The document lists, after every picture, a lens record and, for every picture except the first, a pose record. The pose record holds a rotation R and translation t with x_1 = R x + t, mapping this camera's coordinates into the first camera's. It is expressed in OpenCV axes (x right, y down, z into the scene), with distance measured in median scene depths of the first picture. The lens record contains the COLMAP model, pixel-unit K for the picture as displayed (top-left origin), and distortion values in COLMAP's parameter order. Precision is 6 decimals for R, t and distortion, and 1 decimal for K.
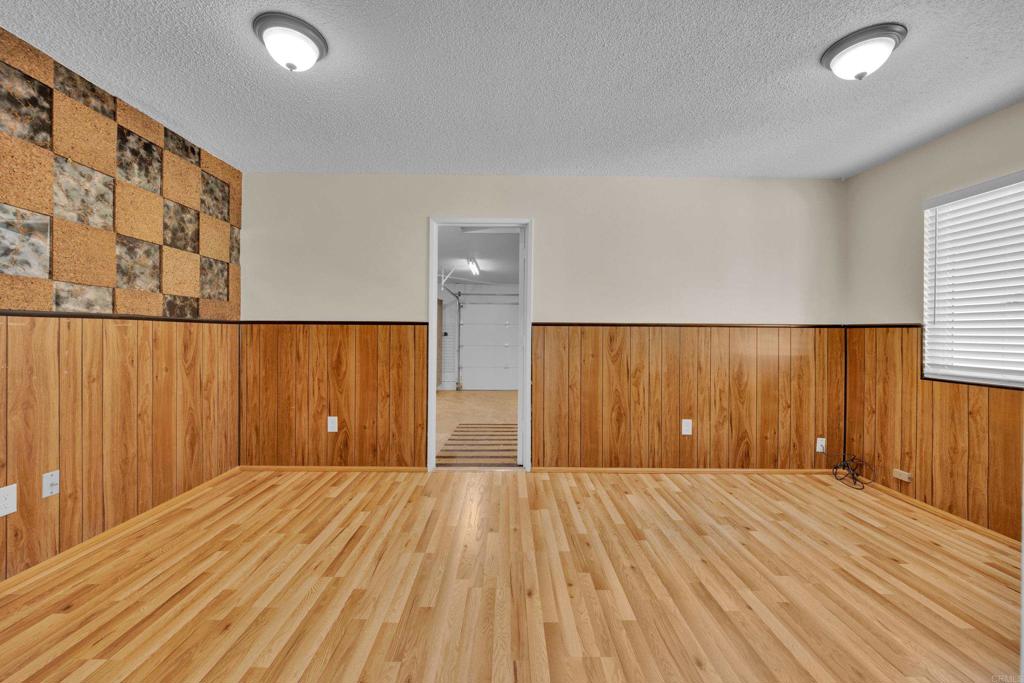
lens RADIAL K [[413.0, 0, 512.0], [0, 413.0, 341.5], [0, 0, 1]] dist [-0.001597, -0.000448]
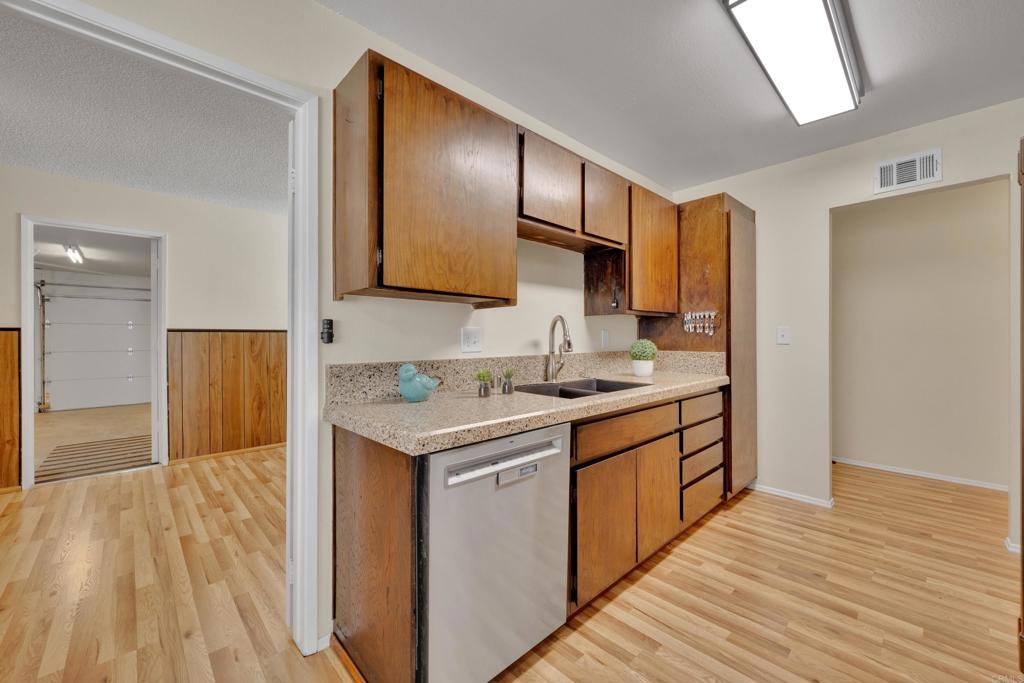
lens RADIAL K [[413.0, 0, 512.0], [0, 413.0, 341.5], [0, 0, 1]] dist [-0.001597, -0.000448]
pose [[0.739204, -0.012731, 0.673361, -0.013027], [0.014265, 0.999893, 0.003244, -0.002640], [-0.673330, 0.007207, 0.739307, -0.433429]]
